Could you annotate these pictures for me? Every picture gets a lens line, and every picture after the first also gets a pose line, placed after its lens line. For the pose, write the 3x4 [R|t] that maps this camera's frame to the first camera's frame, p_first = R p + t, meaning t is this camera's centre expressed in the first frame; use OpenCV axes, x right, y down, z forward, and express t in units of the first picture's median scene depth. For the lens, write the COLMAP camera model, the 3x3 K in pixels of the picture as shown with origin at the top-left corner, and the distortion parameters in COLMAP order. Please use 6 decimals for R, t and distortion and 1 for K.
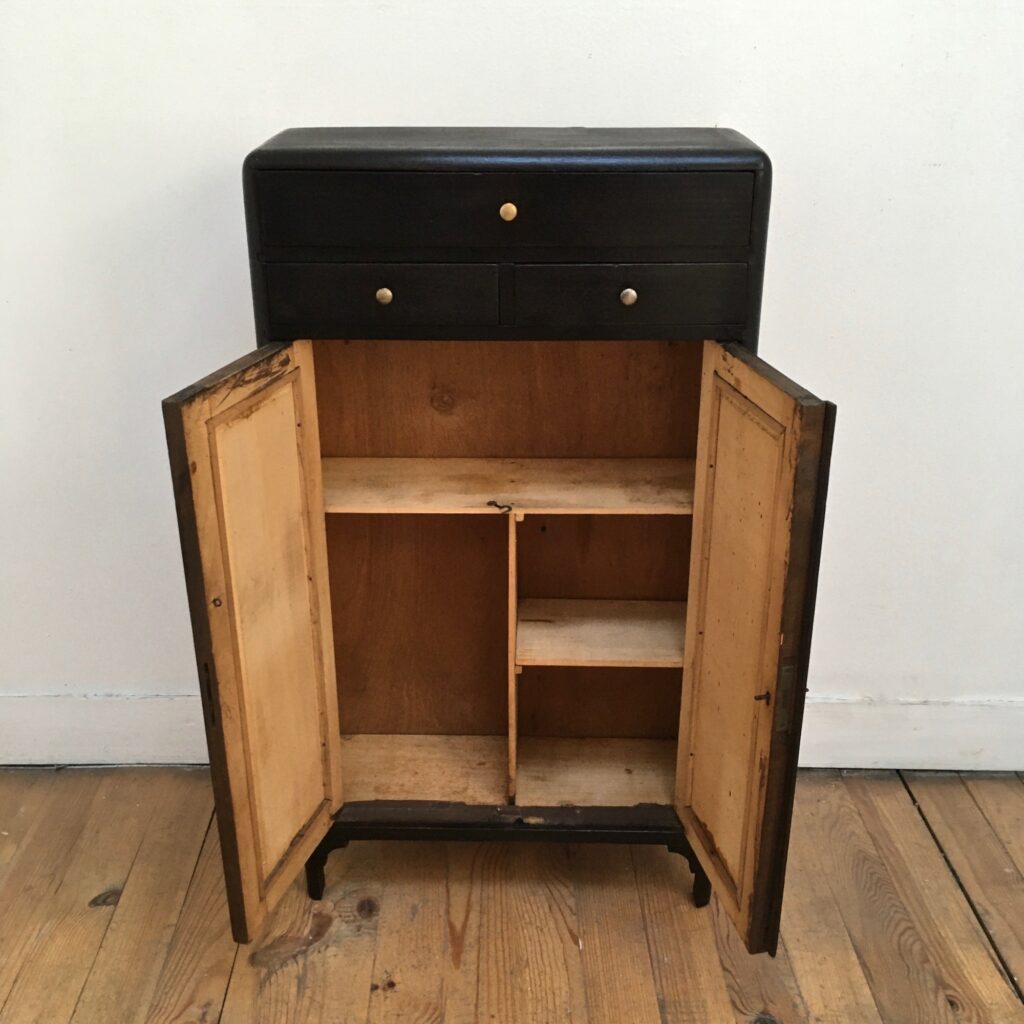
lens RADIAL K [[1148.9, 0, 512.0], [0, 1148.9, 512.0], [0, 0, 1]] dist [0.013869, 0.038821]
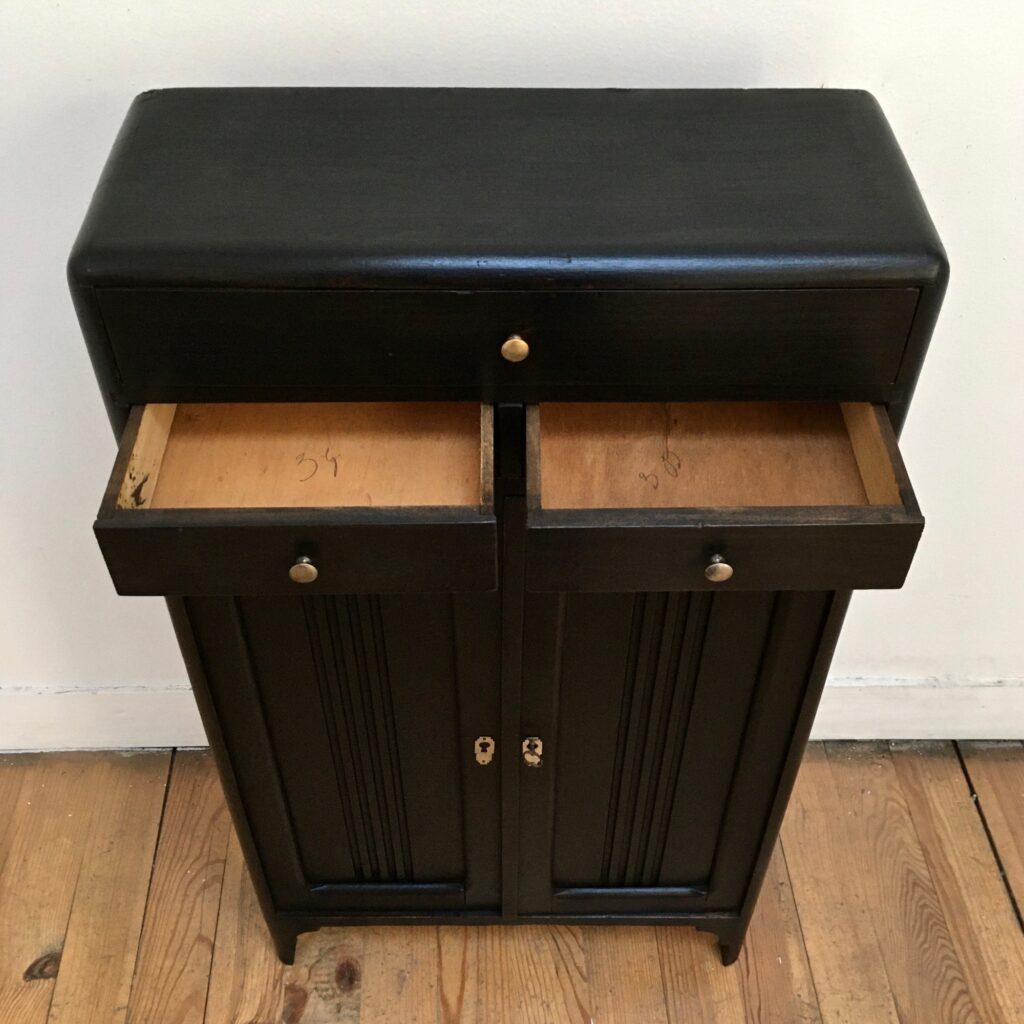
lens RADIAL K [[1196.0, 0, 520.1], [0, 1196.0, 542.5], [0, 0, 1]] dist [0.020787, -0.011603]
pose [[0.999570, -0.014594, 0.025414, -0.013157], [0.004393, 0.932008, 0.362410, -0.286095], [-0.028975, -0.362143, 0.931672, 0.267724]]
